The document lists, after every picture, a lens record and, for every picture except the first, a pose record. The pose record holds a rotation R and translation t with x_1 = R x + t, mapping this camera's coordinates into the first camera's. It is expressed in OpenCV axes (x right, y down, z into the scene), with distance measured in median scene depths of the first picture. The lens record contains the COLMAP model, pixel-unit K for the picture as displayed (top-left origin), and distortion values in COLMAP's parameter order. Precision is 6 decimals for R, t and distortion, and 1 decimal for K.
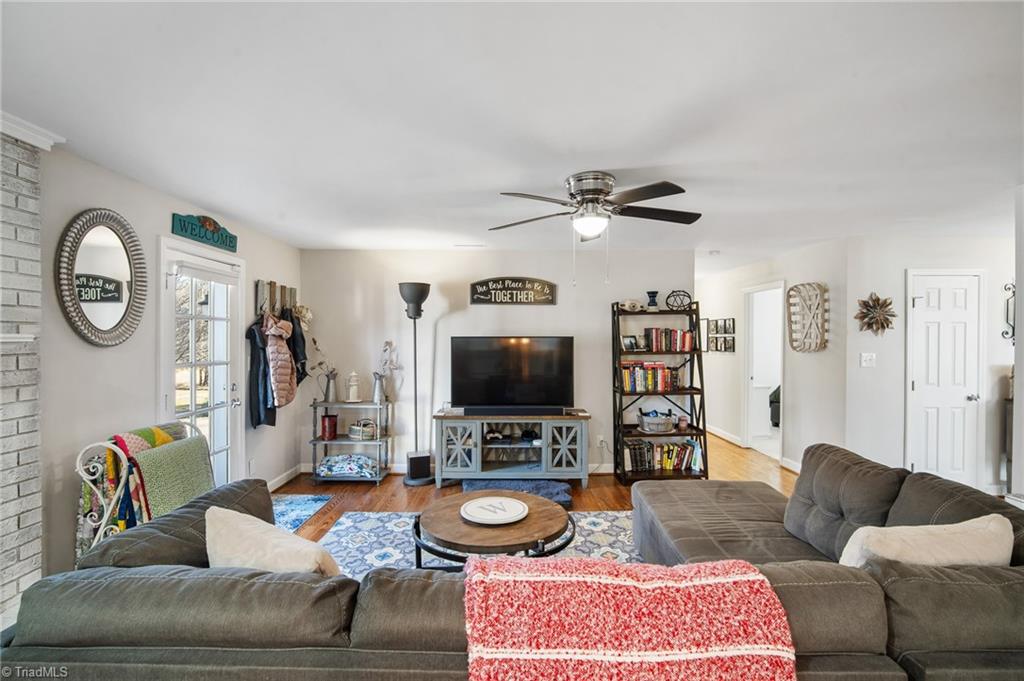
lens RADIAL K [[455.8, 0, 512.1], [0, 455.8, 334.6], [0, 0, 1]] dist [-0.003545, -0.001008]
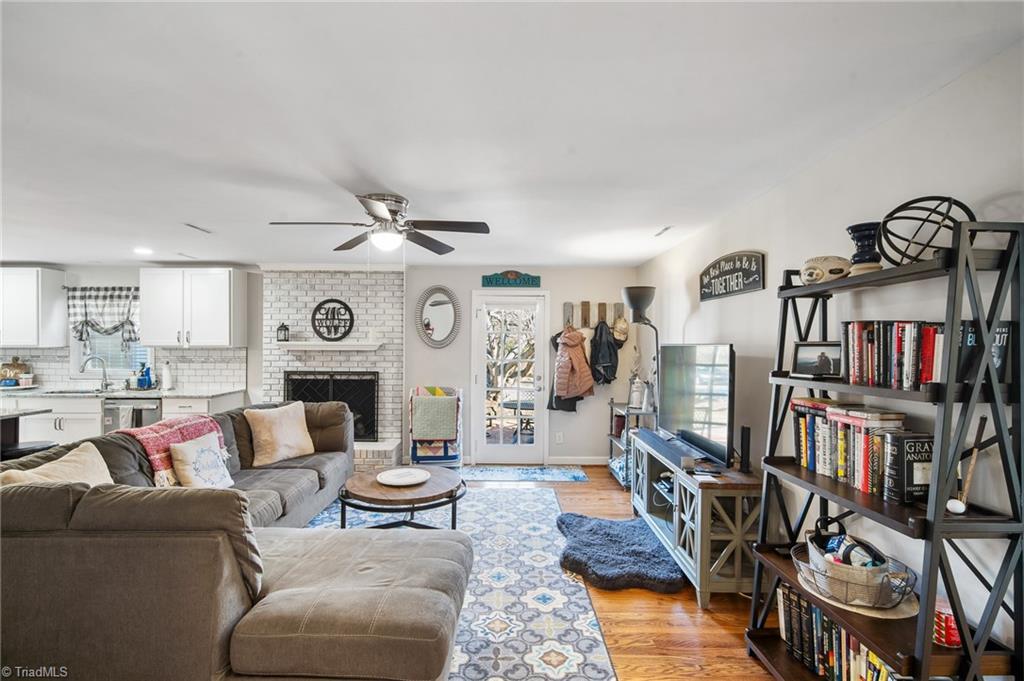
lens RADIAL K [[450.4, 0, 515.9], [0, 450.4, 341.5], [0, 0, 1]] dist [-0.002150, 0.000551]
pose [[0.020710, -0.006576, -0.999764, 0.836761], [0.001180, 0.999978, -0.006553, 0.005278], [0.999785, -0.001044, 0.020717, 0.867621]]
